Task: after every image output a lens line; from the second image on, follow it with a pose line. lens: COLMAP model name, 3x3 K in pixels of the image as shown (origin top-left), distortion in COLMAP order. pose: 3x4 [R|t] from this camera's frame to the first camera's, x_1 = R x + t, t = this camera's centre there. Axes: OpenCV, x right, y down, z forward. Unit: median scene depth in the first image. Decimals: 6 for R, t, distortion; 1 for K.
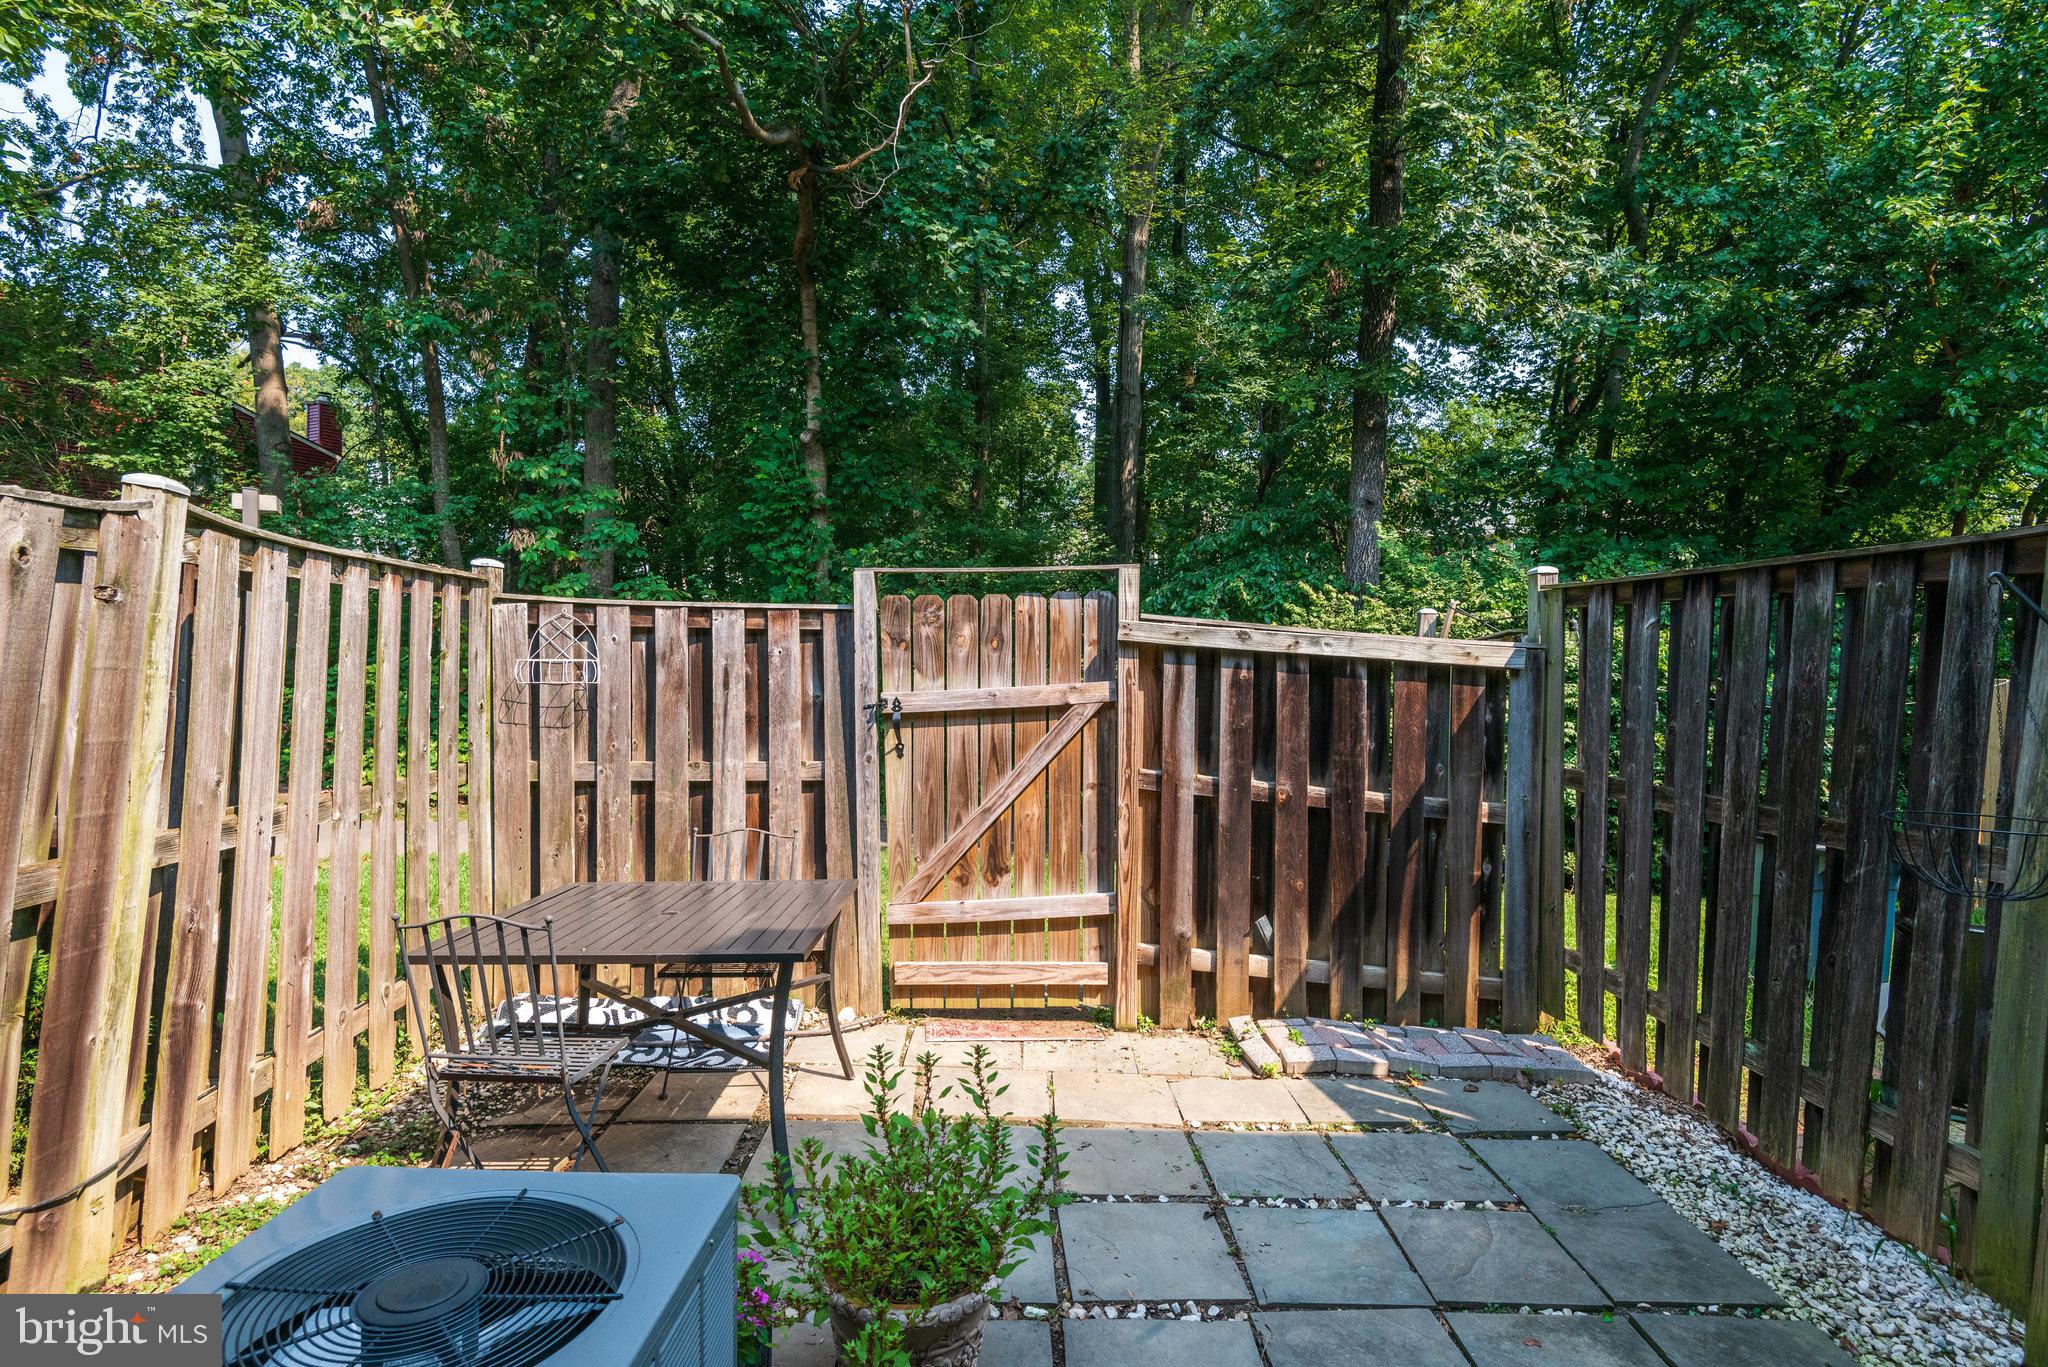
lens RADIAL K [[1026.3, 0, 1039.5], [0, 1026.3, 692.6], [0, 0, 1]] dist [0.008563, -0.011173]
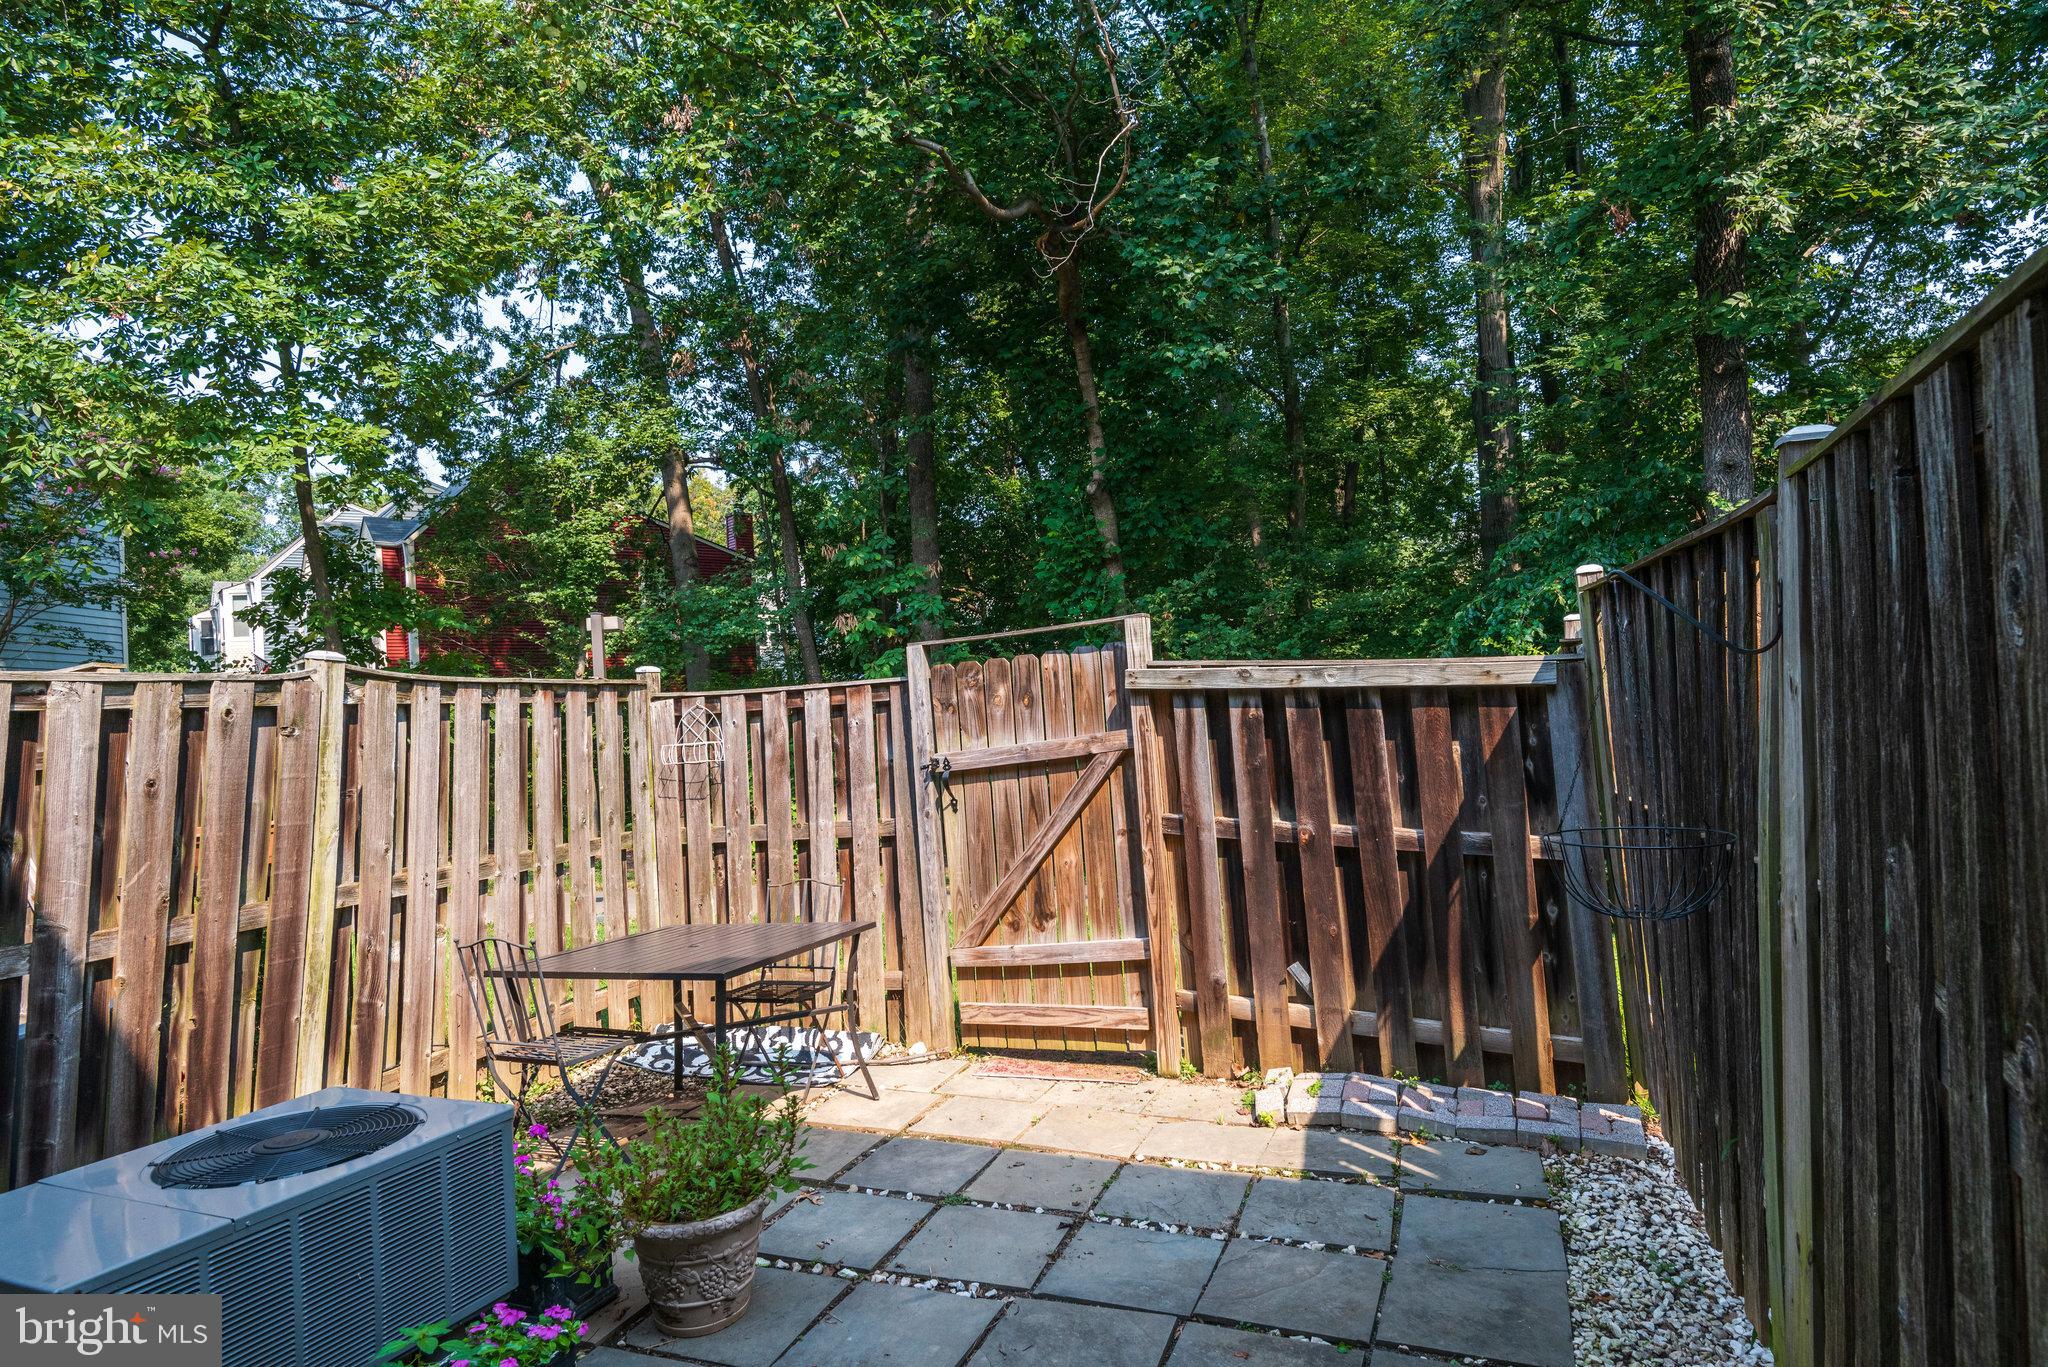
lens RADIAL K [[1152.9, 0, 1027.6], [0, 1152.9, 682.8], [0, 0, 1]] dist [0.021632, -0.003345]
pose [[0.914955, -0.085801, -0.394330, 0.436748], [0.065917, 0.995788, -0.063726, 0.009769], [0.398137, 0.032313, 0.916757, -0.099697]]
